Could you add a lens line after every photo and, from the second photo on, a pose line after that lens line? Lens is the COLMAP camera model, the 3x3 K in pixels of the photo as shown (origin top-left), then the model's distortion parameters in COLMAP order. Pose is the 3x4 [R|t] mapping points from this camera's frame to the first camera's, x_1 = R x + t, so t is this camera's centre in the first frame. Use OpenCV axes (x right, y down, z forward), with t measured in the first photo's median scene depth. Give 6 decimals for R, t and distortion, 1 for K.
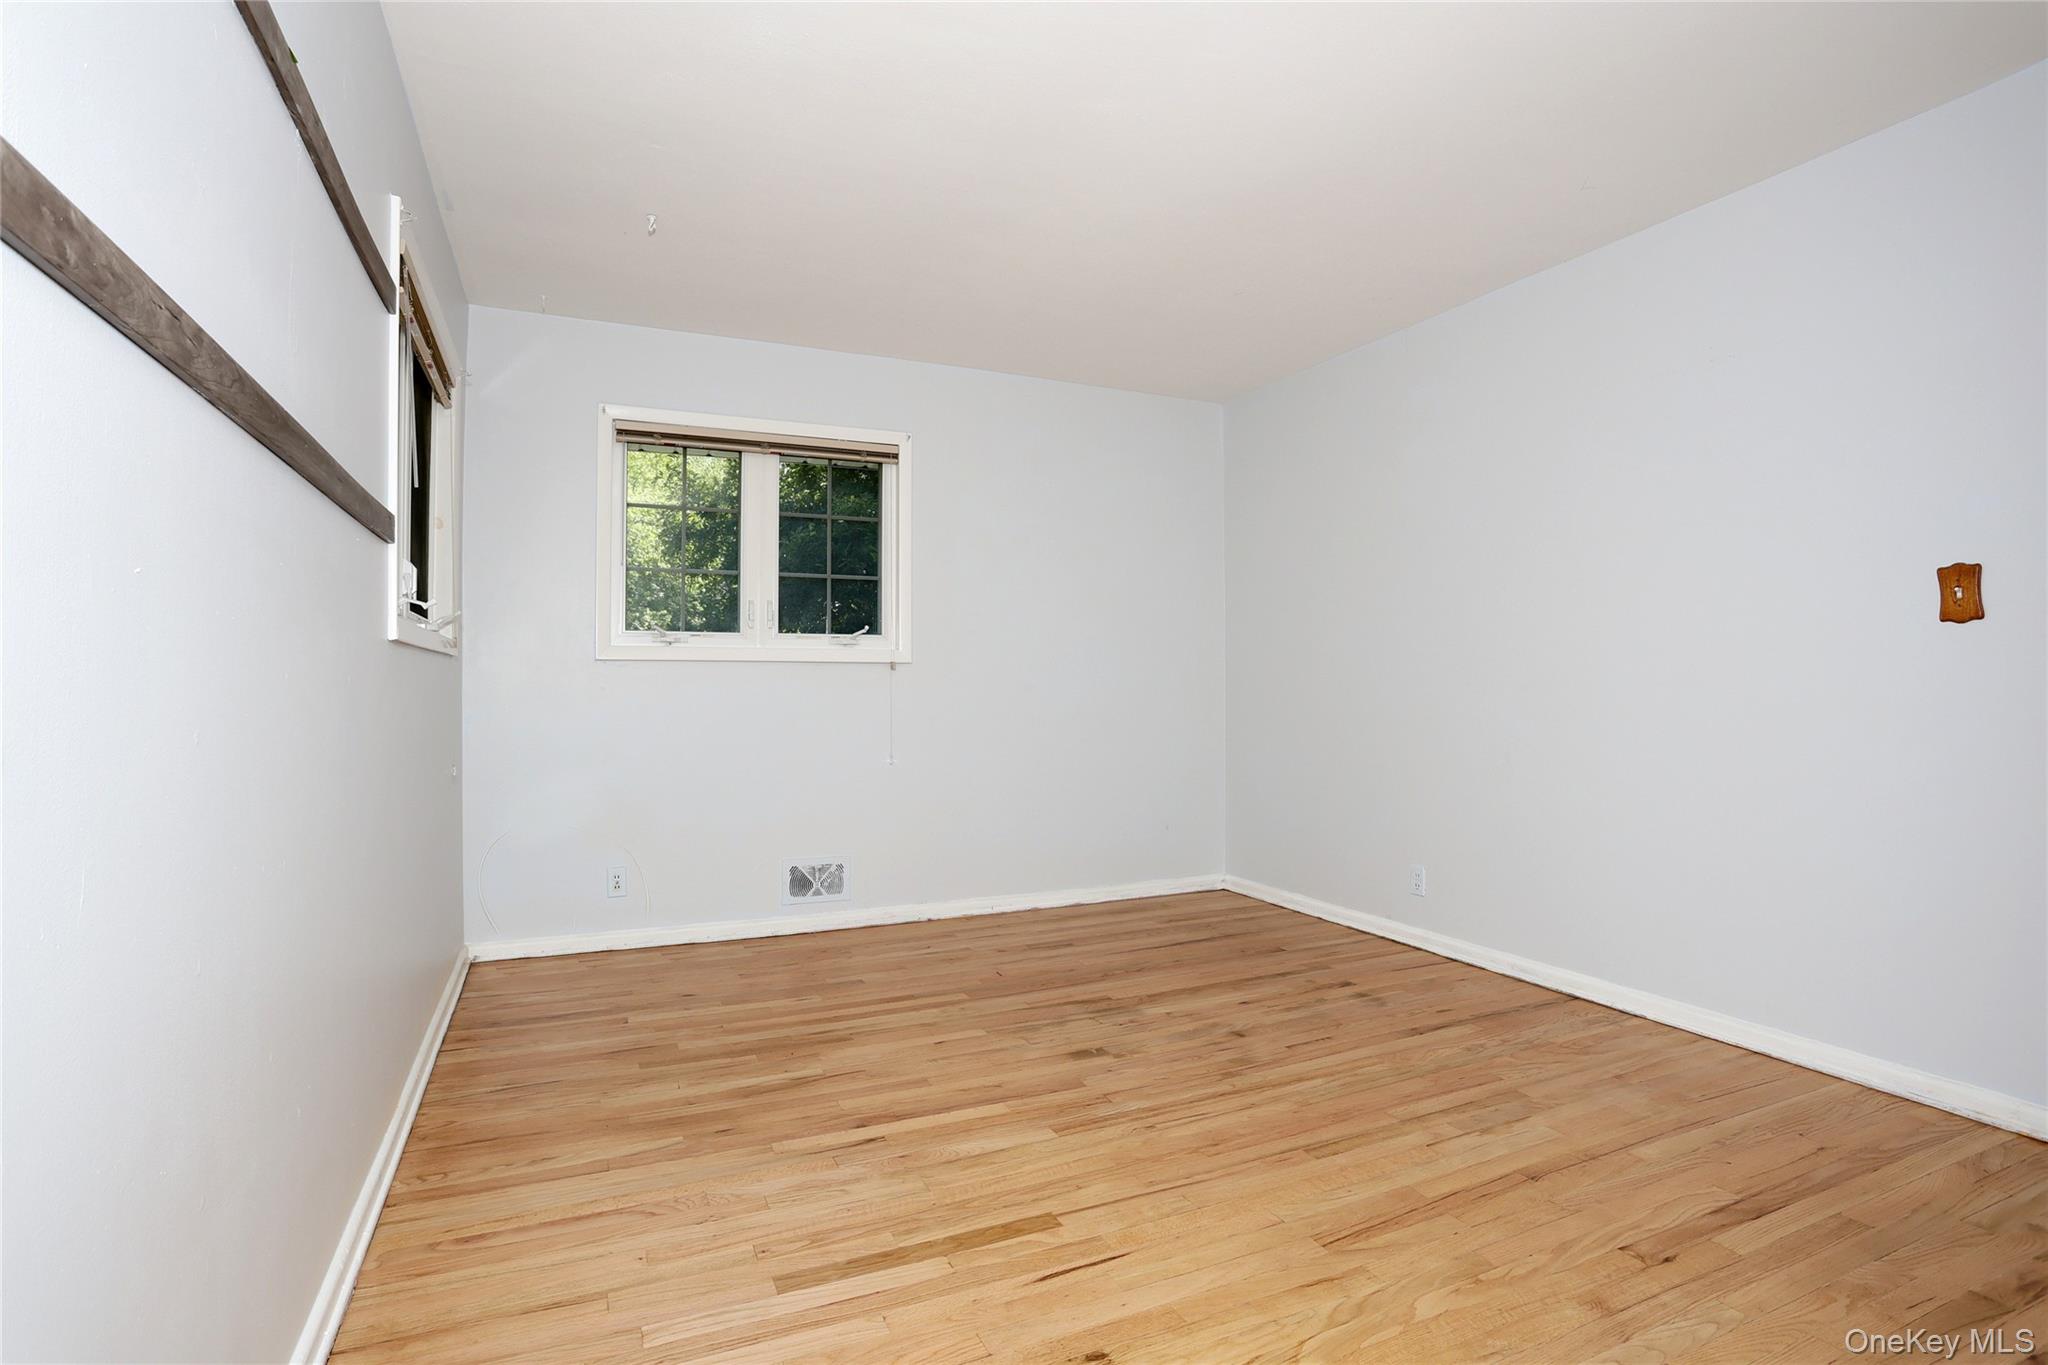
lens RADIAL K [[996.1, 0, 1031.8], [0, 996.1, 689.2], [0, 0, 1]] dist [-0.039962, 0.008472]
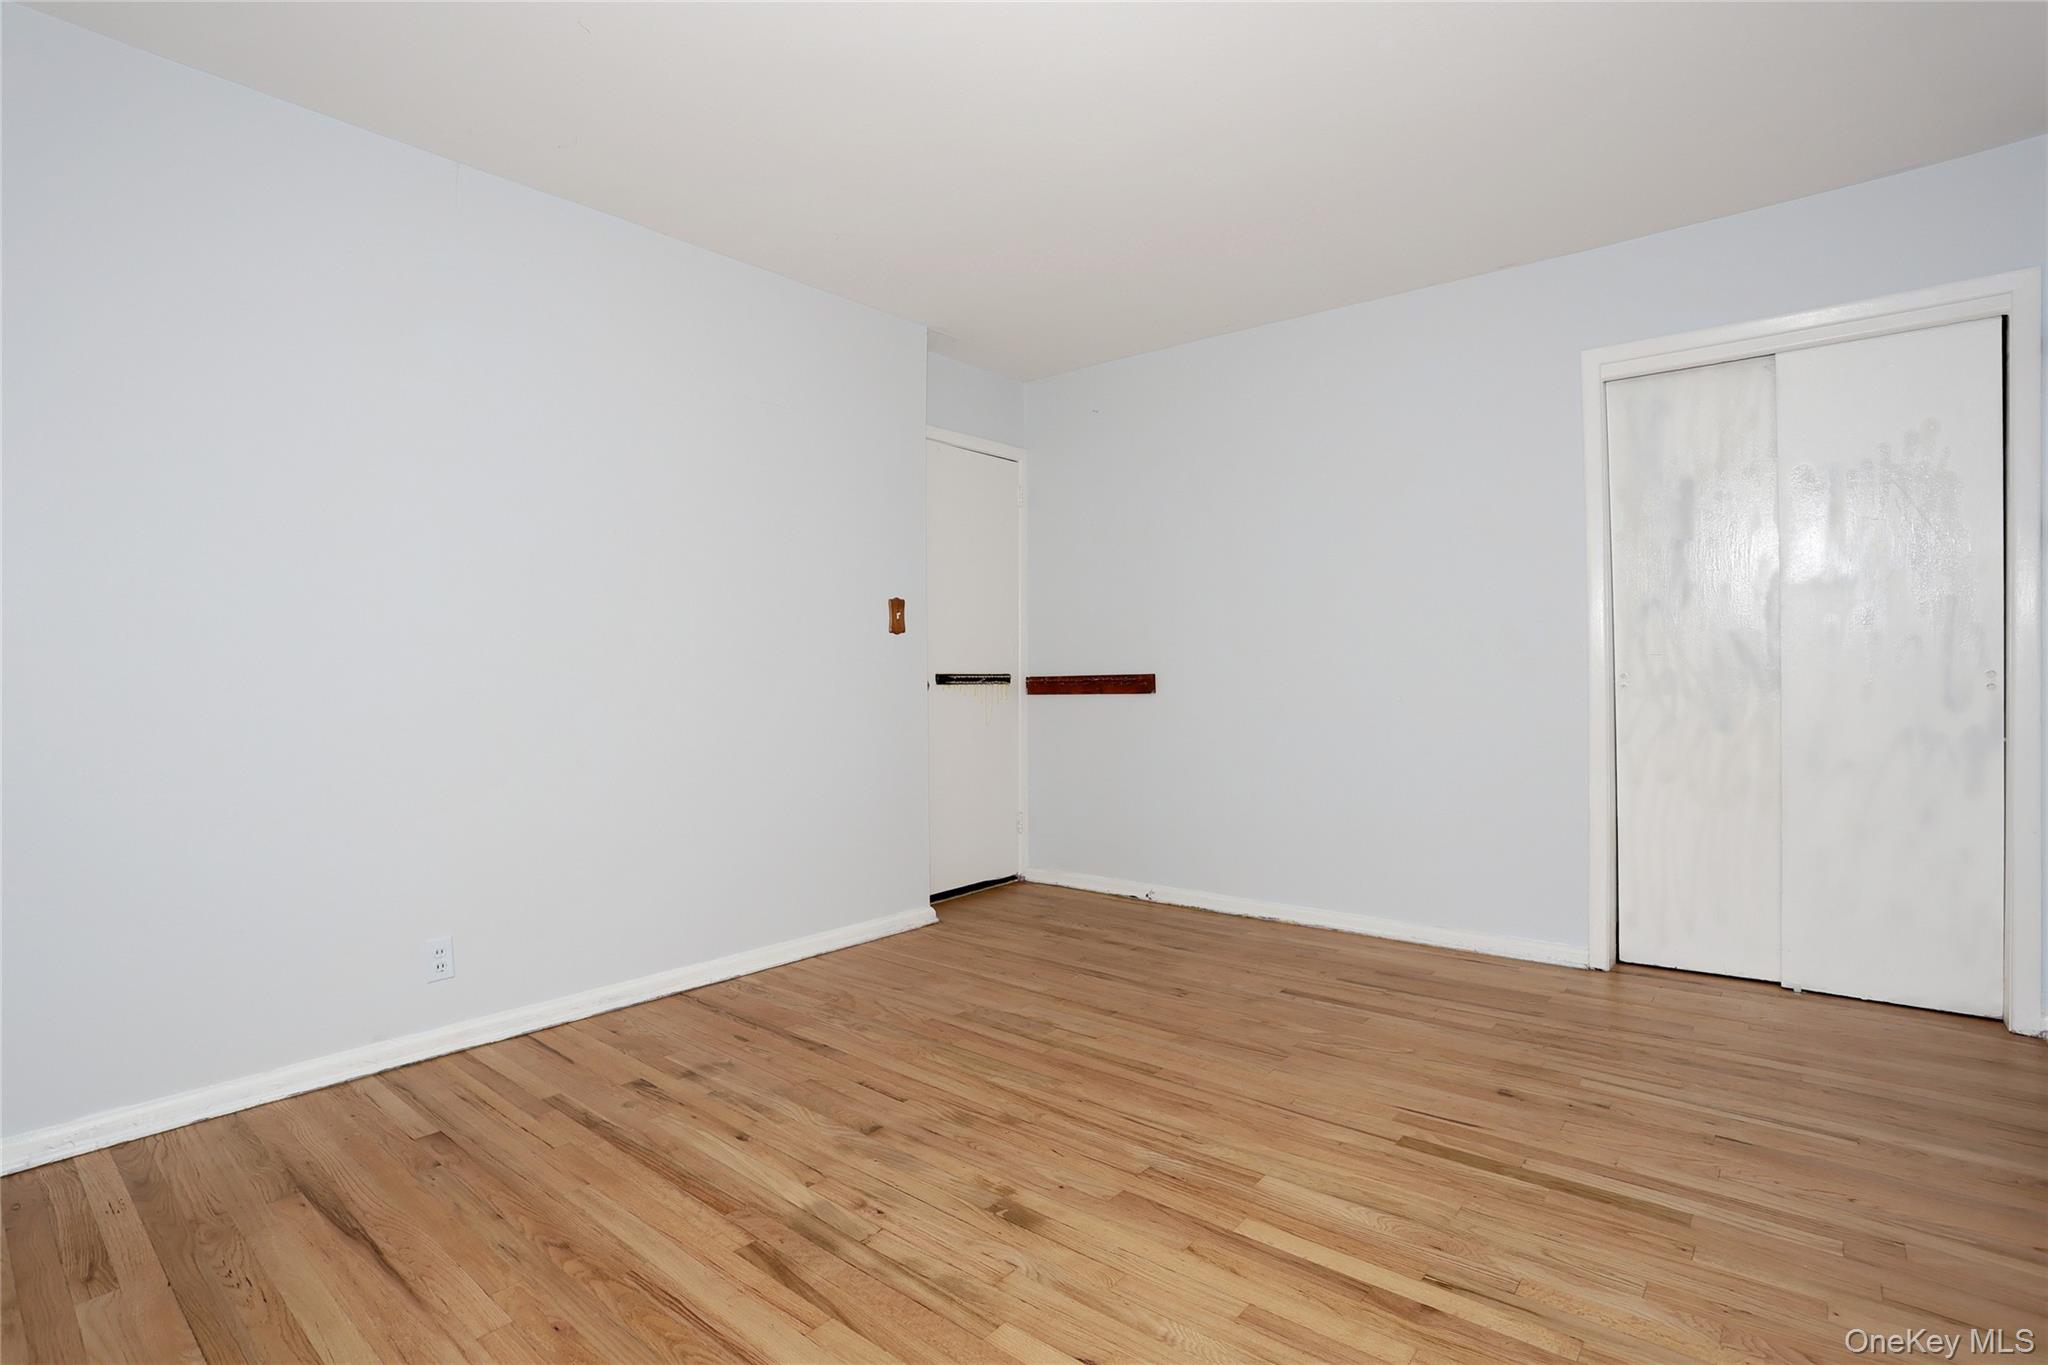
lens RADIAL K [[996.1, 0, 1030.5], [0, 996.1, 675.0], [0, 0, 1]] dist [-0.039962, 0.008472]
pose [[-0.436784, 0.006186, 0.899545, -0.547945], [0.010219, 0.999946, -0.001915, 0.005005], [-0.899508, 0.008356, -0.436823, 1.277609]]
